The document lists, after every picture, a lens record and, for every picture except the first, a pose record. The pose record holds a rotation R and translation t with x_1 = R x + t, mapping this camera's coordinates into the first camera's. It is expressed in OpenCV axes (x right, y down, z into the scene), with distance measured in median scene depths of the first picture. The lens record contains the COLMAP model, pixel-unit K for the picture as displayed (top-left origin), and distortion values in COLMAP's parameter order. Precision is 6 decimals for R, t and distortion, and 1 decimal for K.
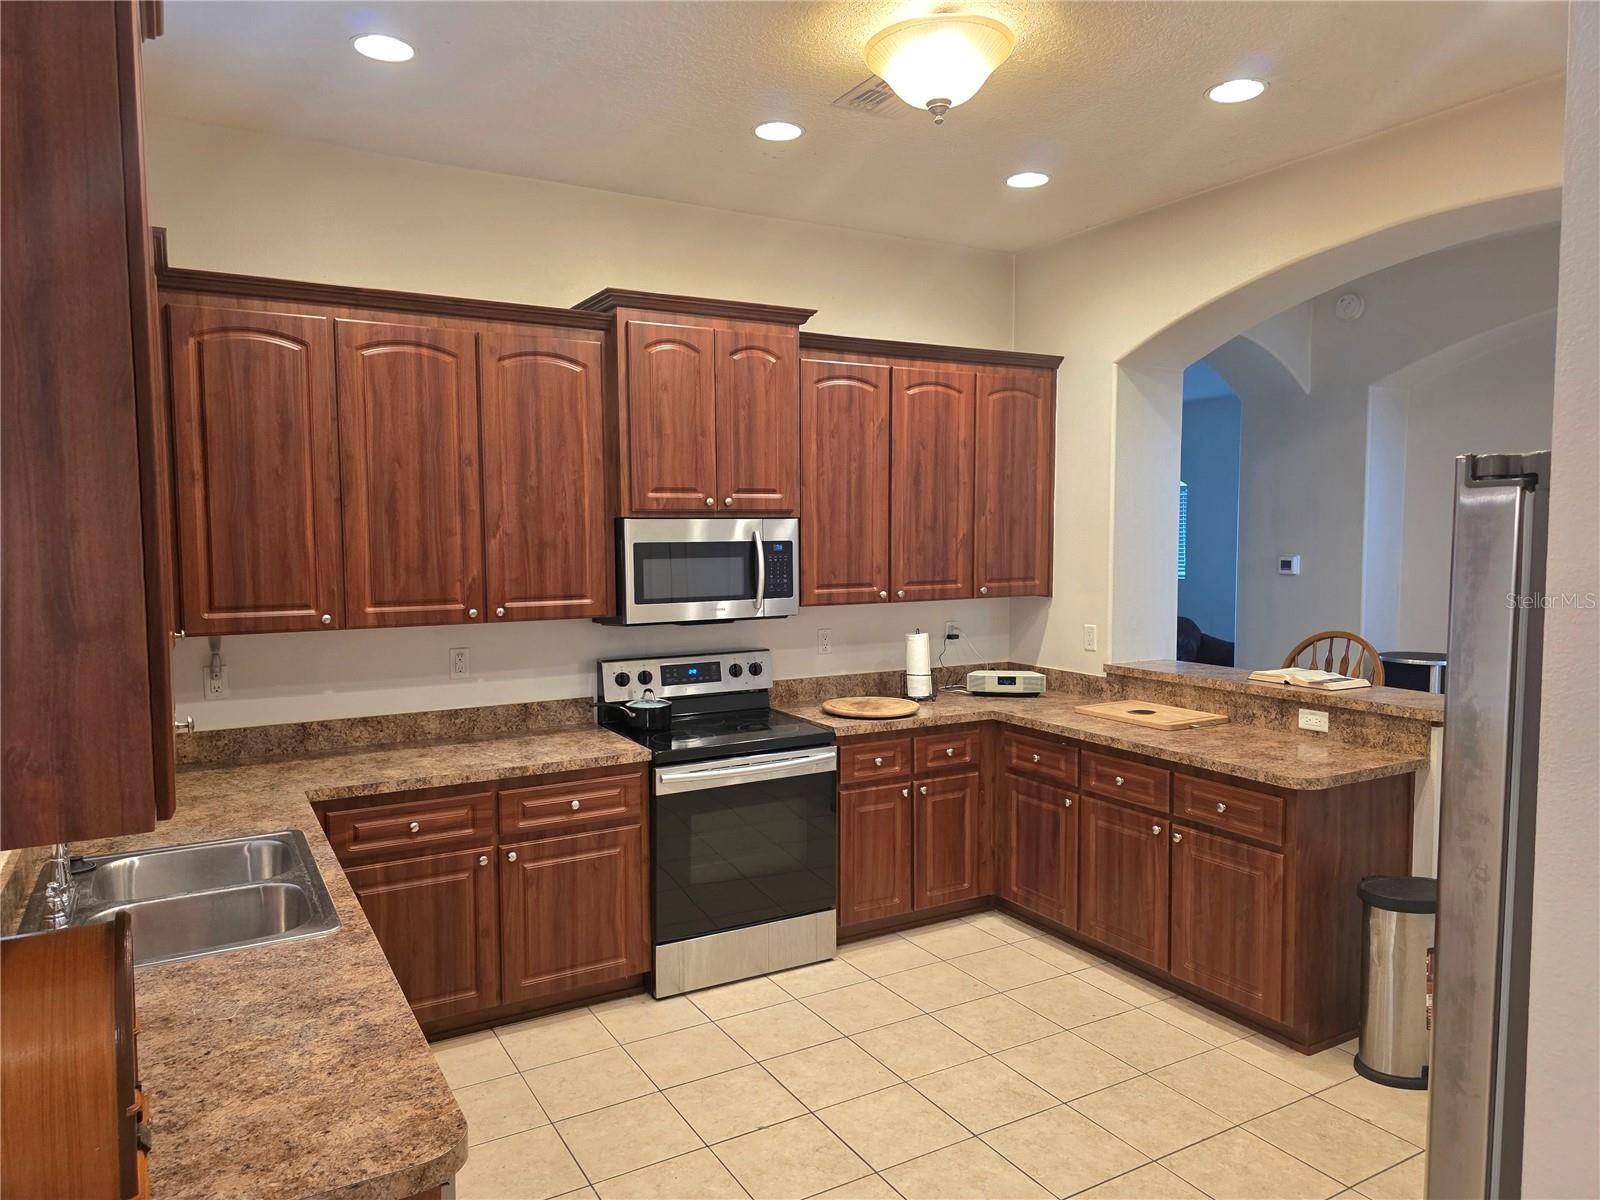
lens RADIAL K [[1081.2, 0, 800.0], [0, 1081.2, 600.0], [0, 0, 1]] dist [0.102170, -0.116858]
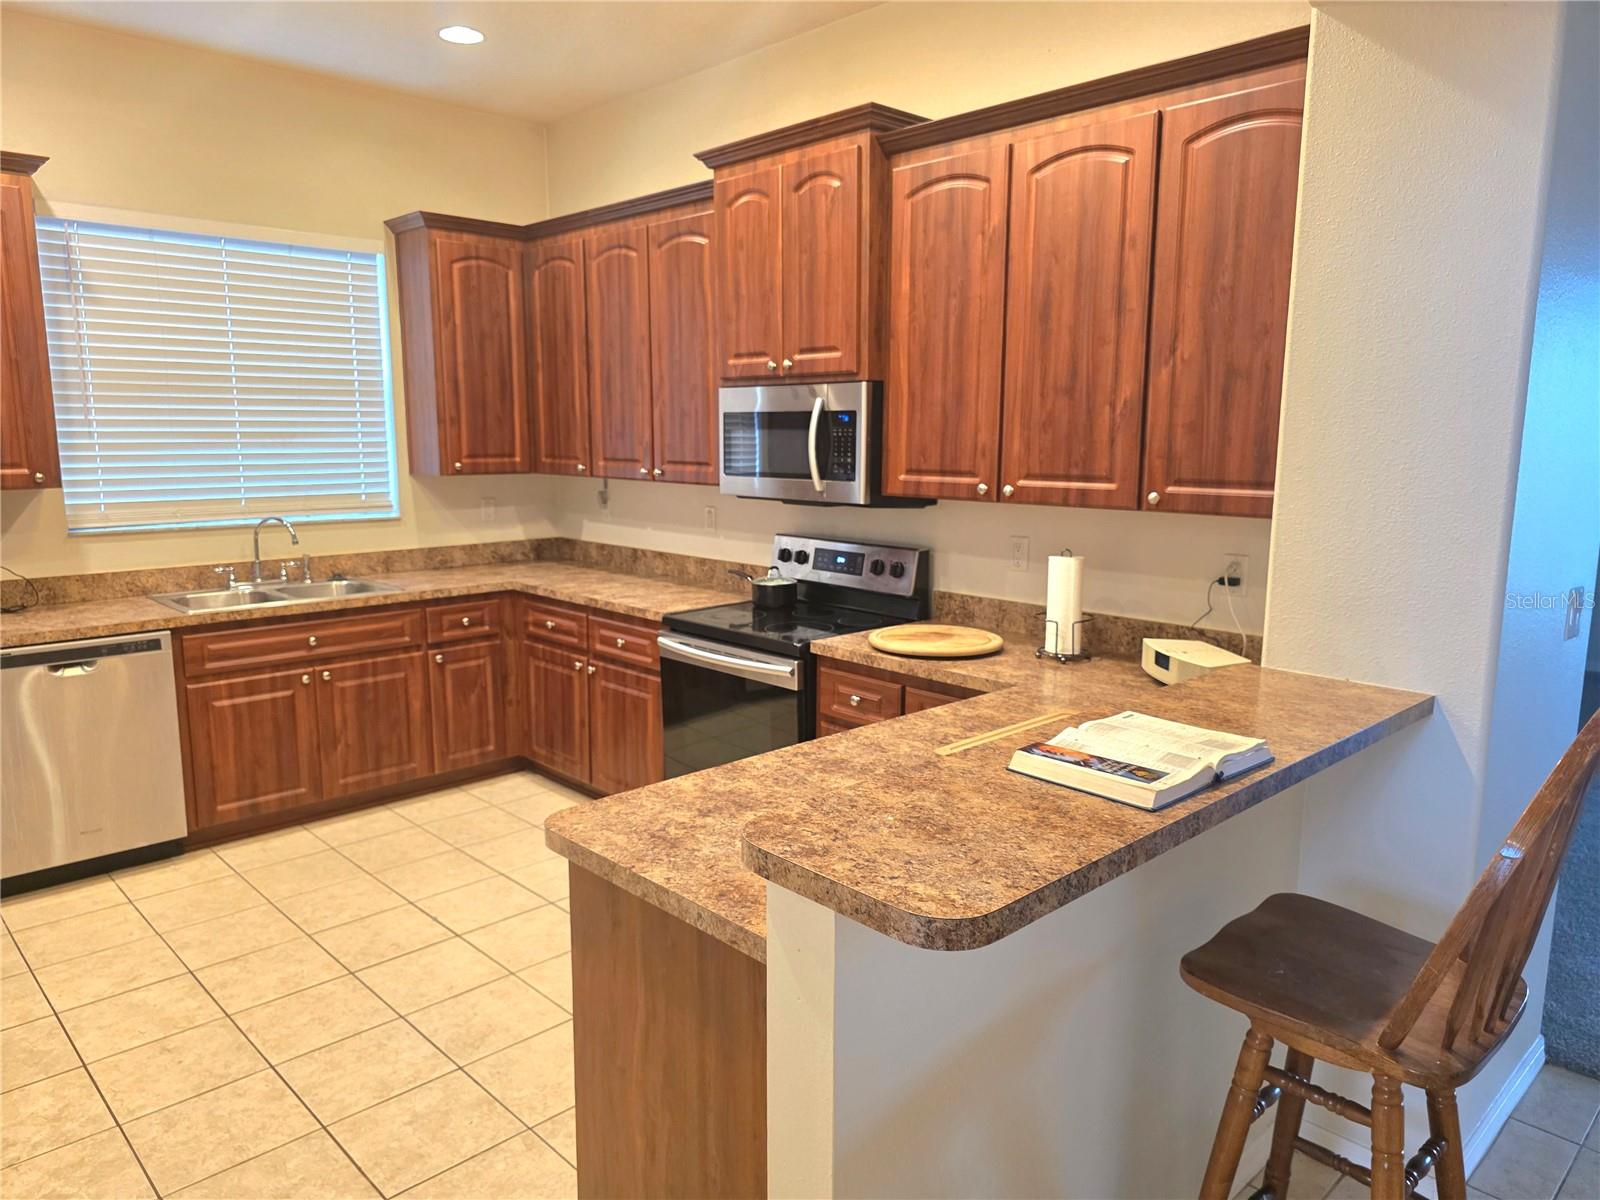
lens RADIAL K [[1080.2, 0, 800.0], [0, 1080.2, 600.0], [0, 0, 1]] dist [0.050048, -0.056469]
pose [[0.234626, 0.157761, -0.959199, 0.770563], [-0.071096, 0.986885, 0.144924, -0.028553], [0.969482, 0.034192, 0.242765, 0.761418]]
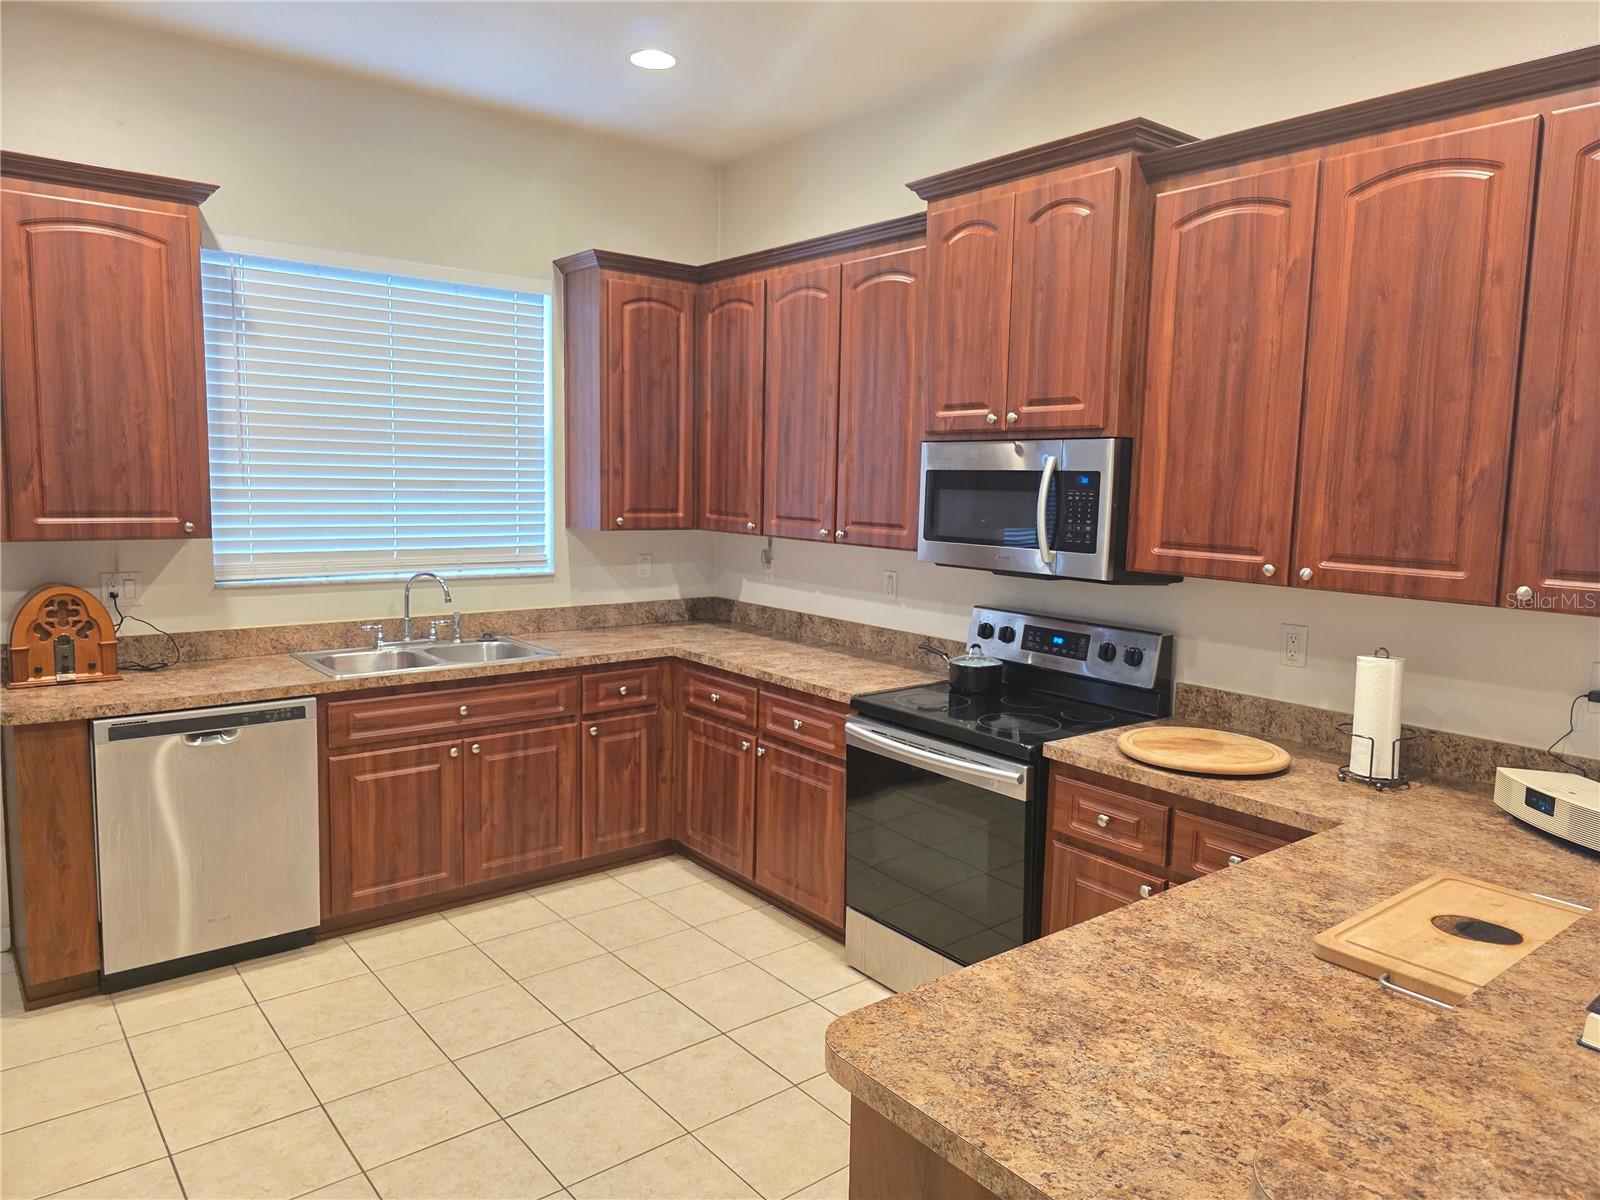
lens RADIAL K [[1073.5, 0, 810.9], [0, 1073.5, 586.9], [0, 0, 1]] dist [0.060181, -0.066681]
pose [[0.153612, 0.111193, -0.981855, 0.640891], [-0.091119, 0.991009, 0.097975, -0.032089], [0.983921, 0.074415, 0.162362, 0.706038]]
